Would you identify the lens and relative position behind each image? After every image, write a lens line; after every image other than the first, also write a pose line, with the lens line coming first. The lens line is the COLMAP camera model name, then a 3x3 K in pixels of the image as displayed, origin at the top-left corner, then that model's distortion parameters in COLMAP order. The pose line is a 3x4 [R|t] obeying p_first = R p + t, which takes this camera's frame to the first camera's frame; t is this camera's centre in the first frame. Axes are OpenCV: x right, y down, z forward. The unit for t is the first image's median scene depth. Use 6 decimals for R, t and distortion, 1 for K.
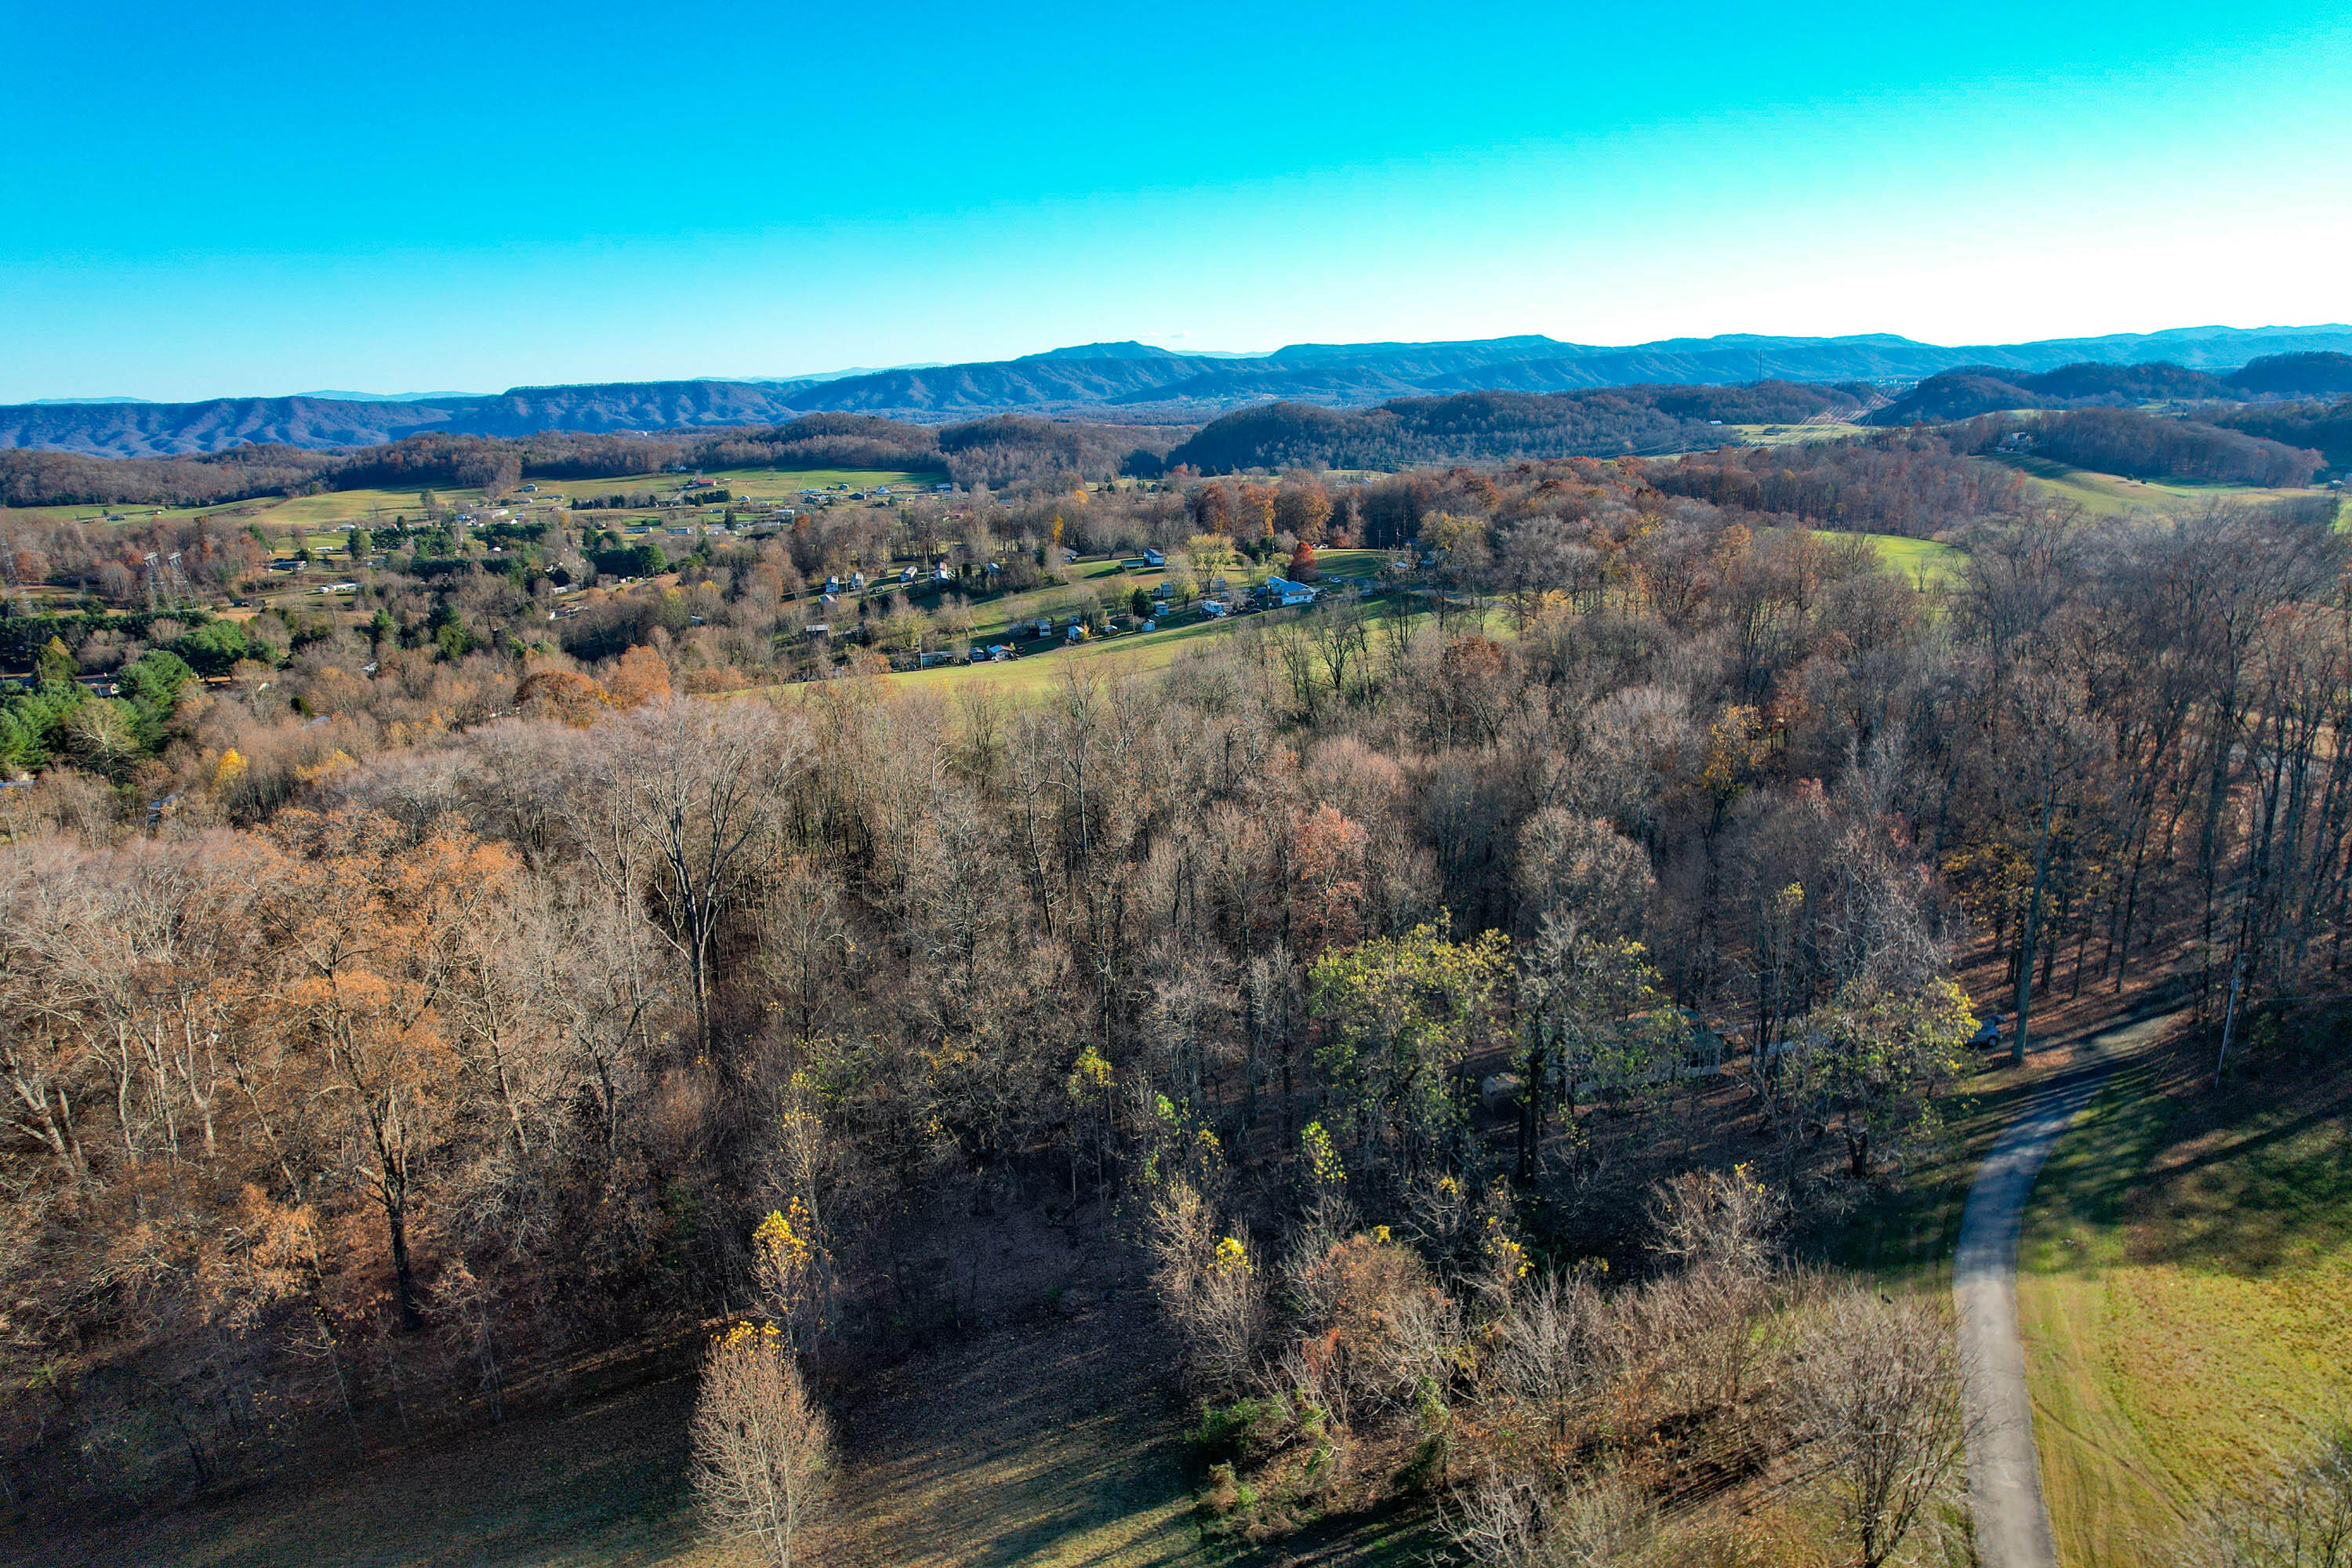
lens RADIAL K [[1497.6, 0, 1182.3], [0, 1497.6, 790.1], [0, 0, 1]] dist [-0.072060, 0.061453]
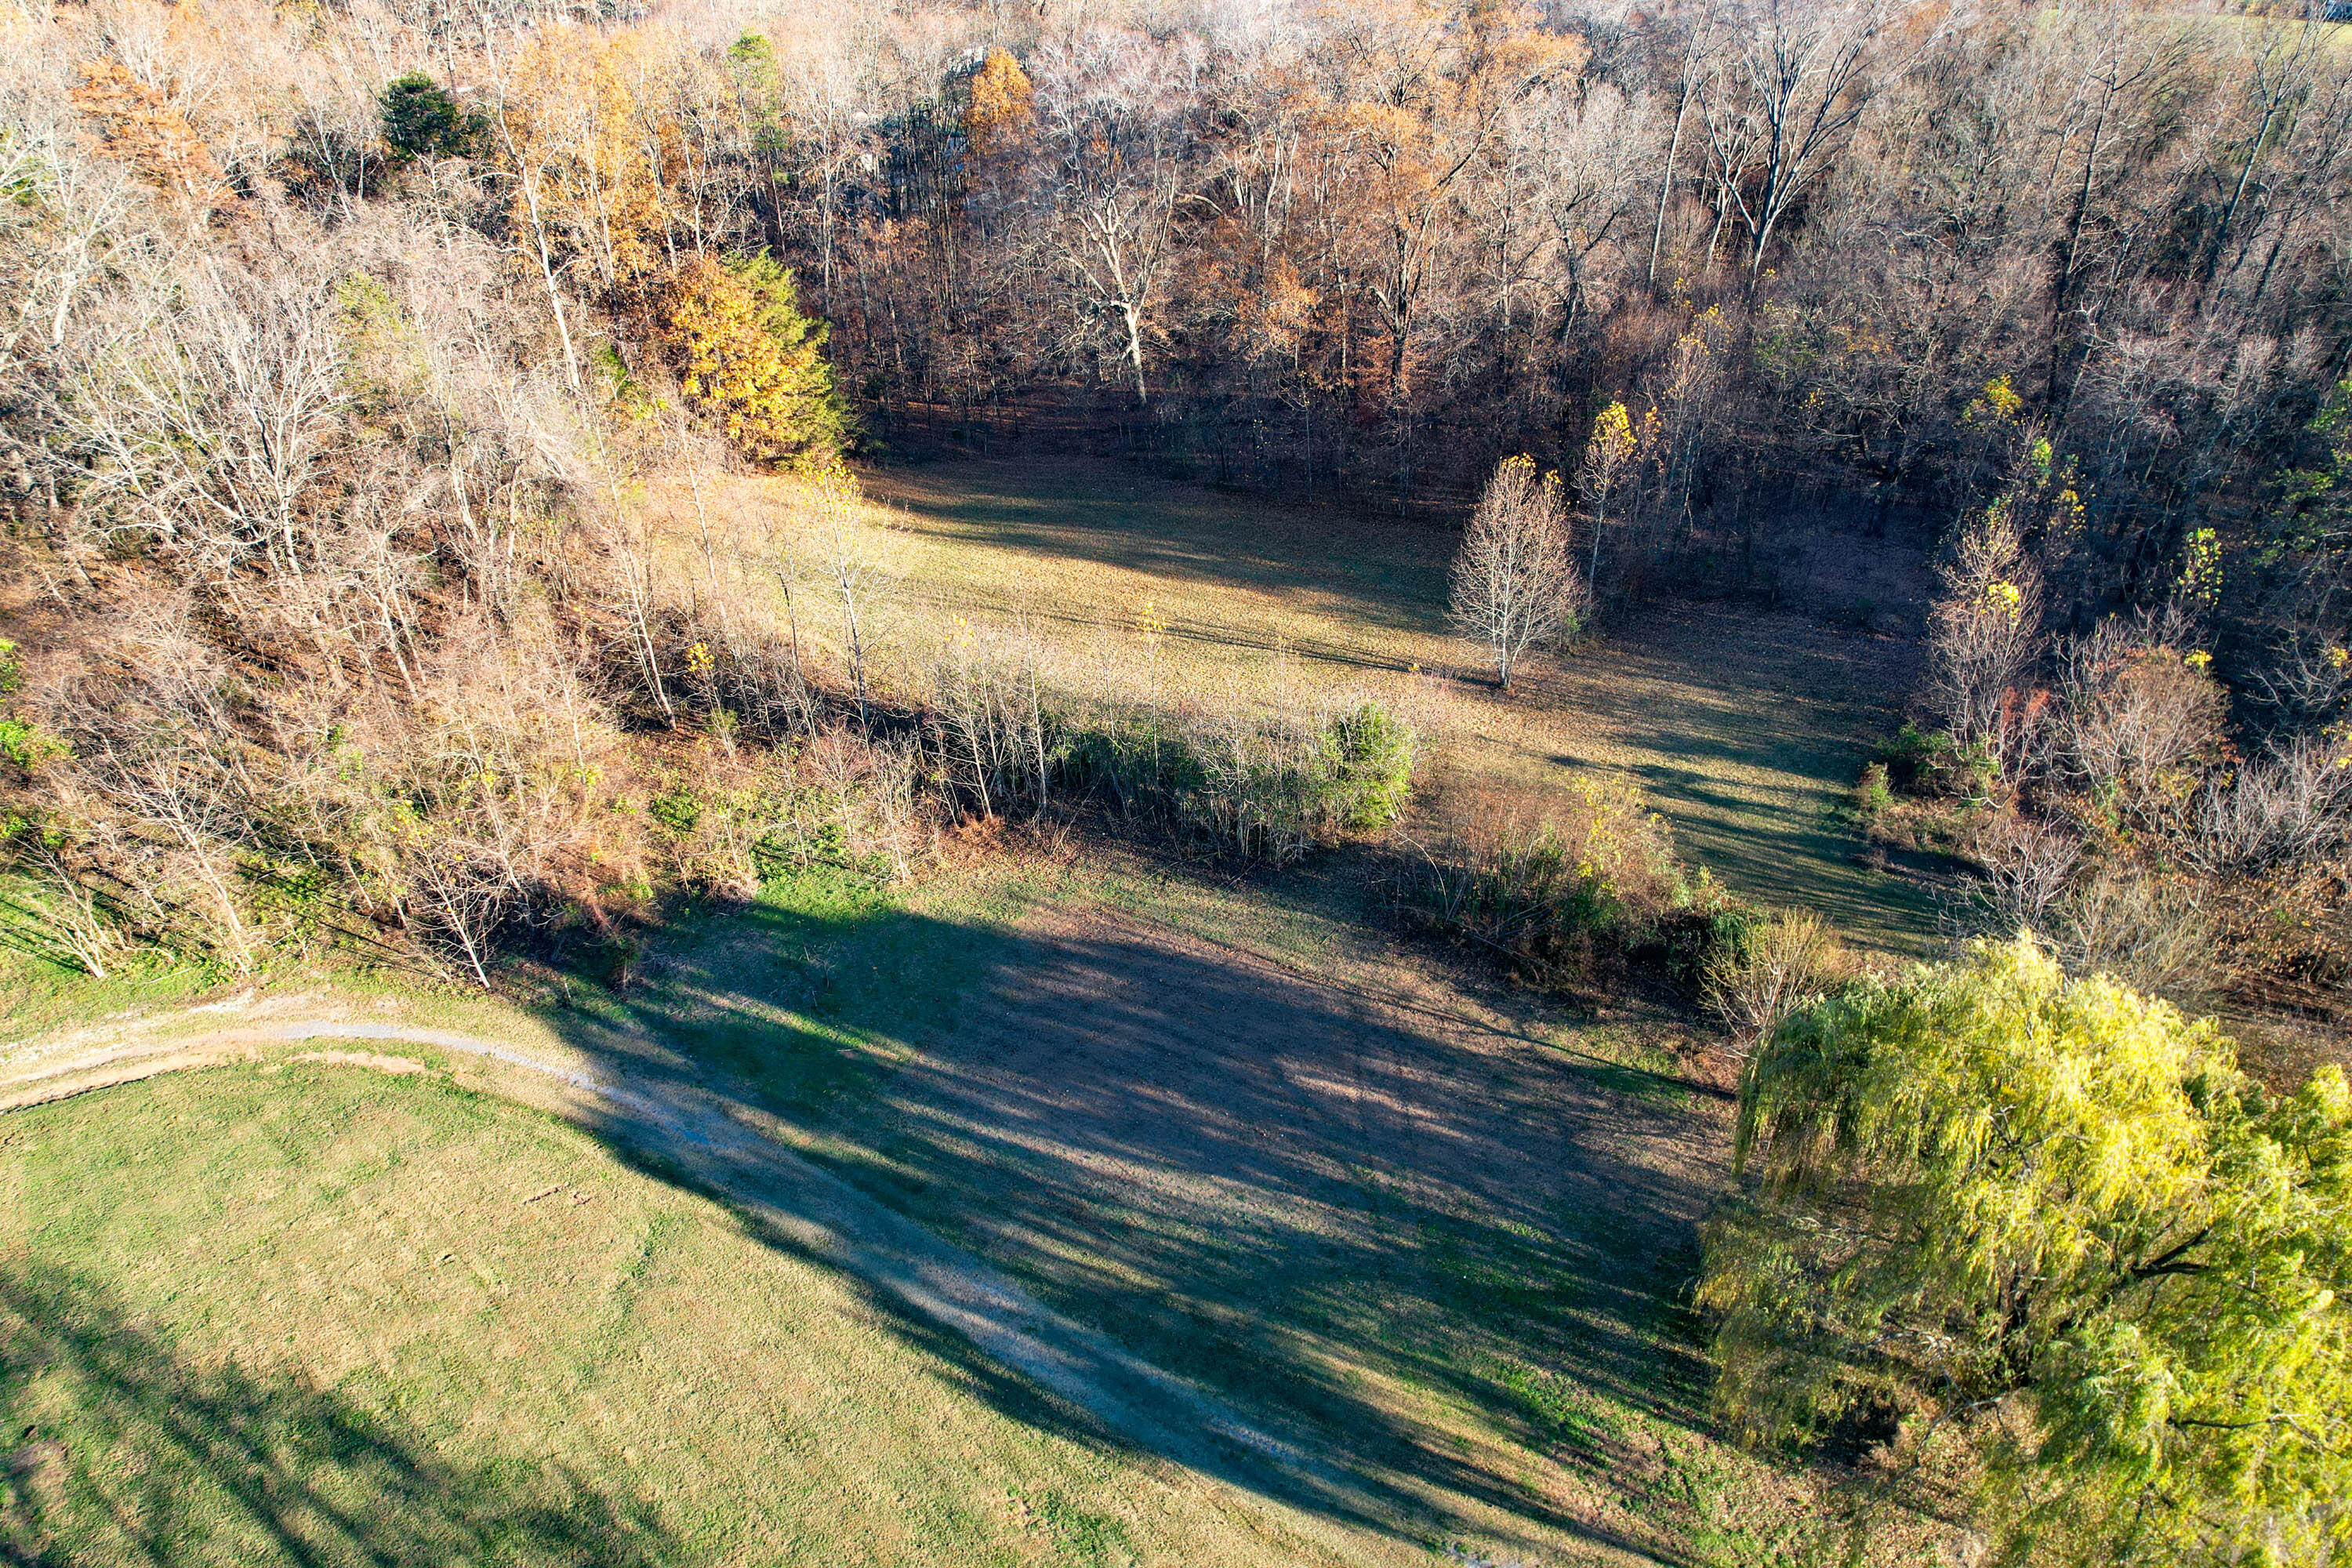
lens RADIAL K [[1497.6, 0, 1168.4], [0, 1497.6, 786.1], [0, 0, 1]] dist [-0.072060, 0.061453]
pose [[0.670580, 0.461978, -0.580429, 0.253126], [-0.184378, 0.861662, 0.472804, 0.060946], [0.718559, -0.210035, 0.662992, -0.037412]]
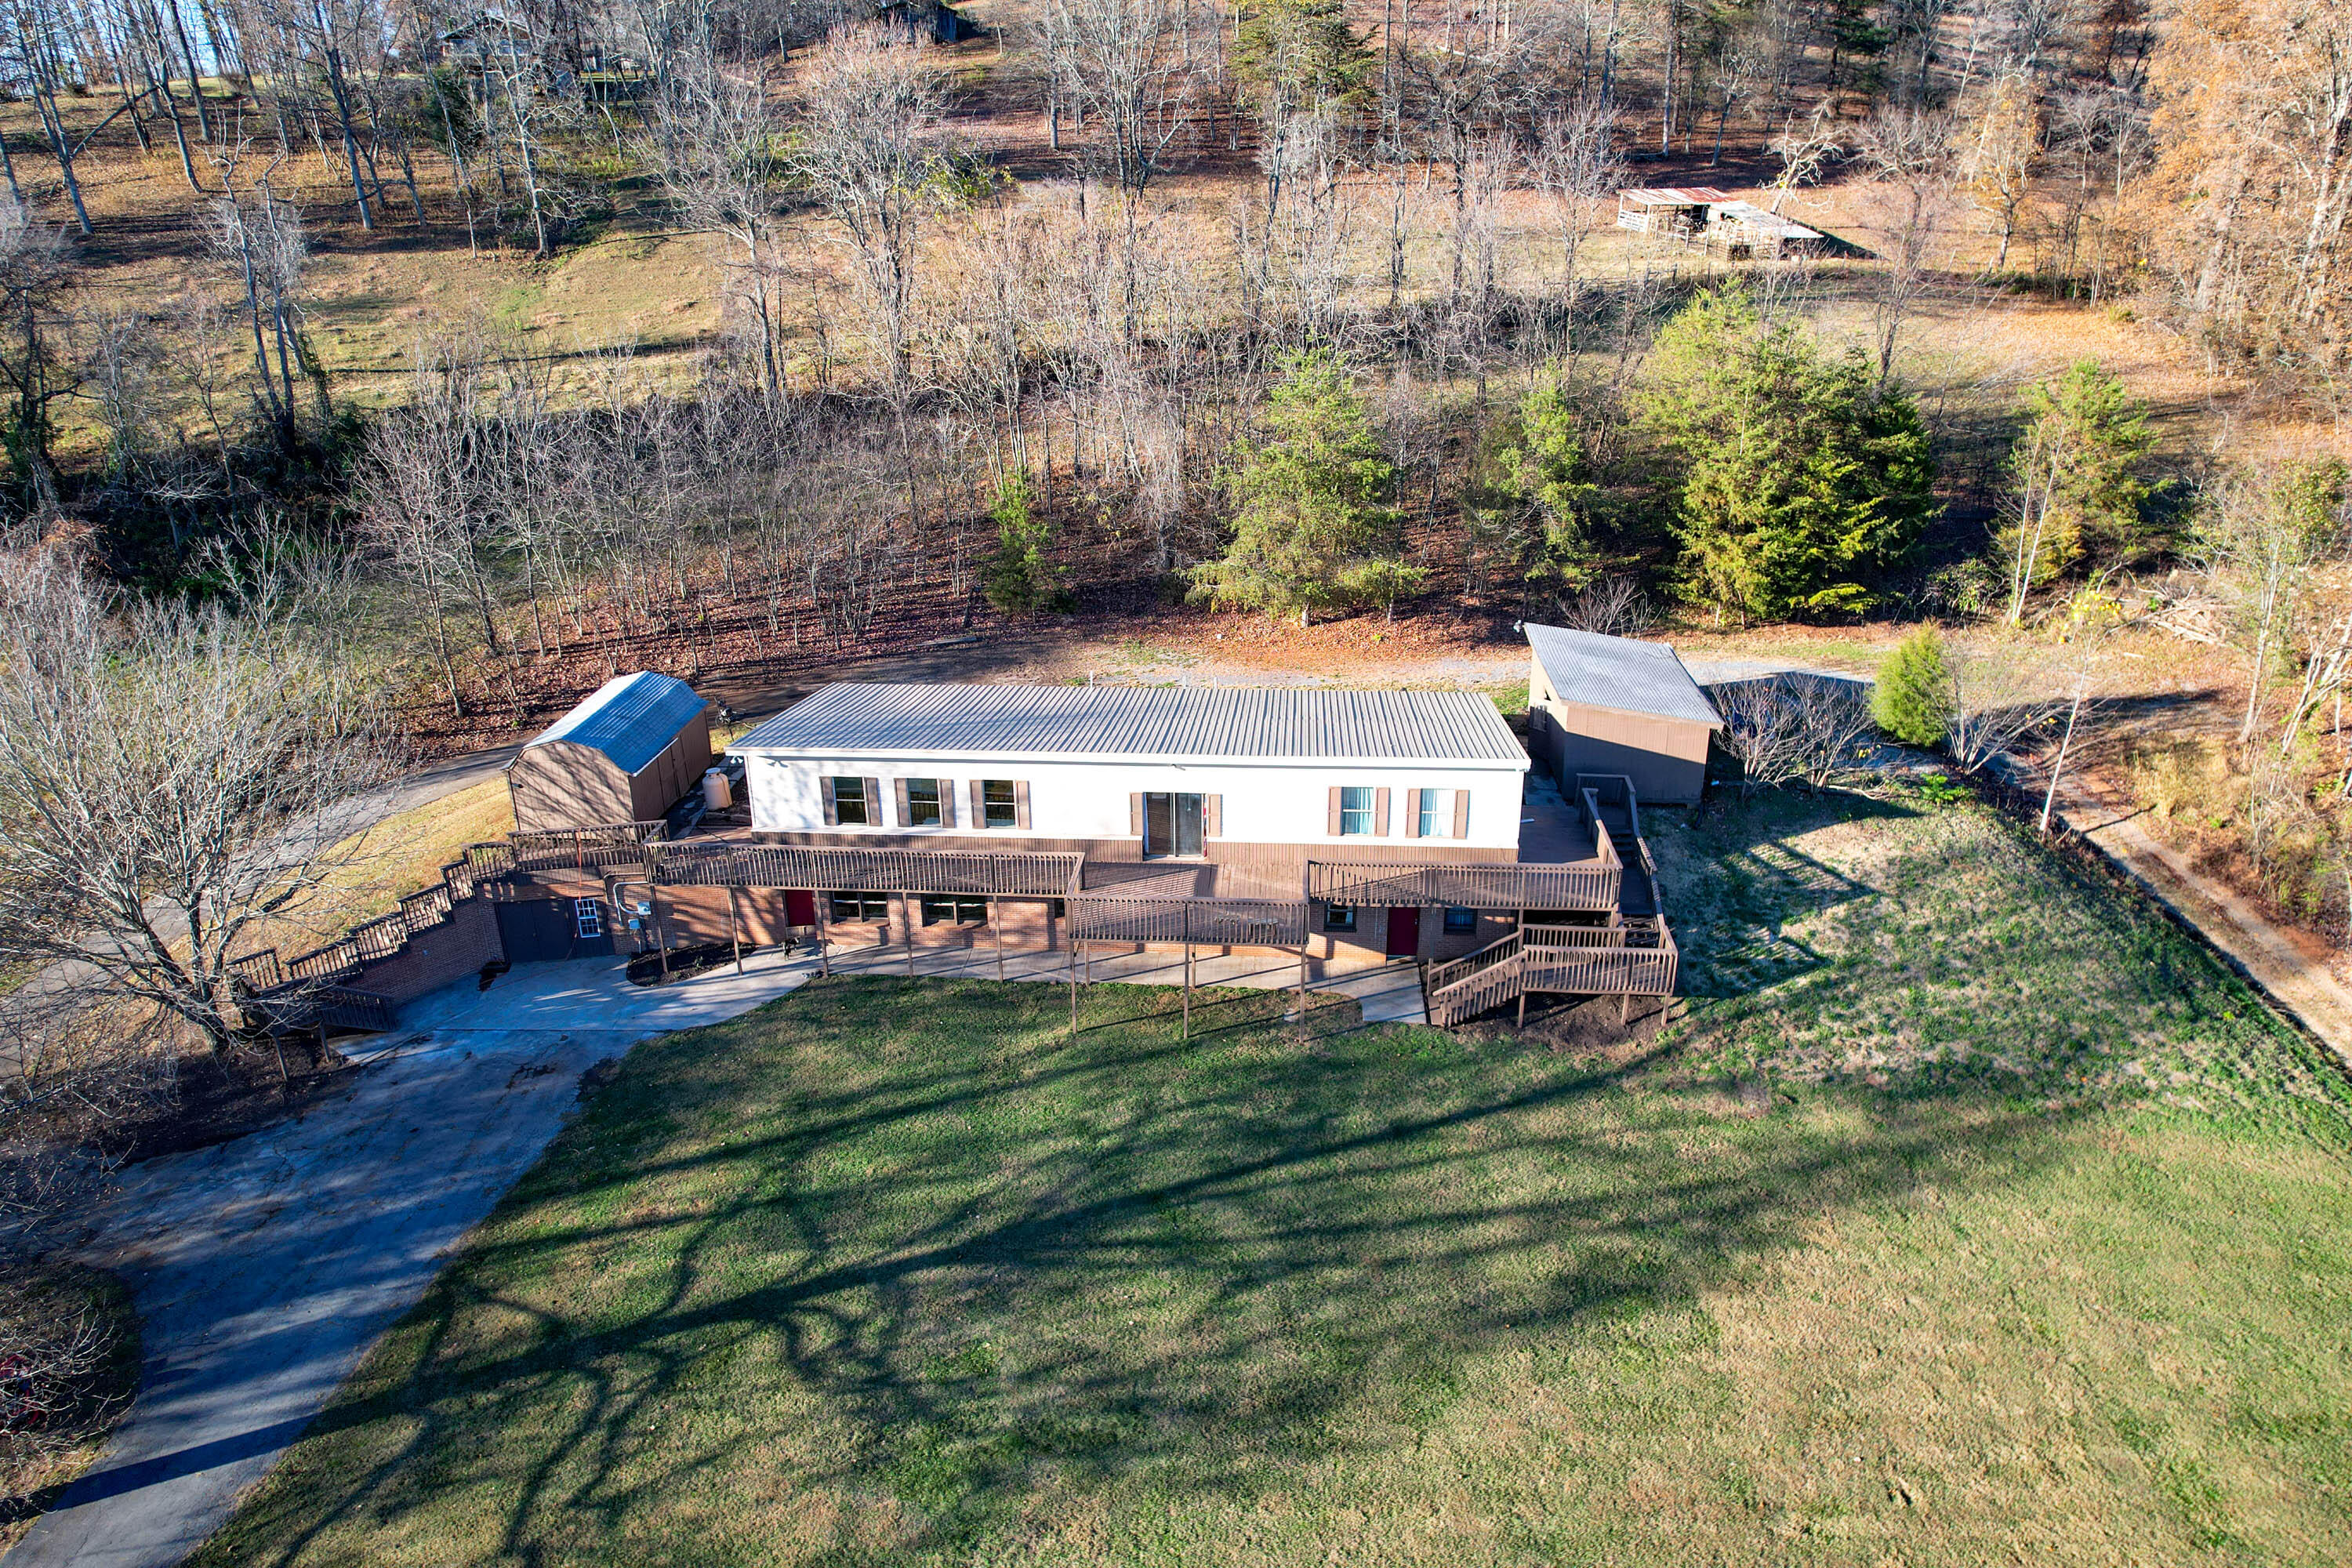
lens RADIAL K [[1497.6, 0, 1183.9], [0, 1497.6, 766.7], [0, 0, 1]] dist [-0.072060, 0.061453]
pose [[-0.997741, 0.024480, 0.062558, -0.059366], [0.057139, 0.798955, 0.598670, 0.201537], [-0.035326, 0.600892, -0.798549, 0.296515]]
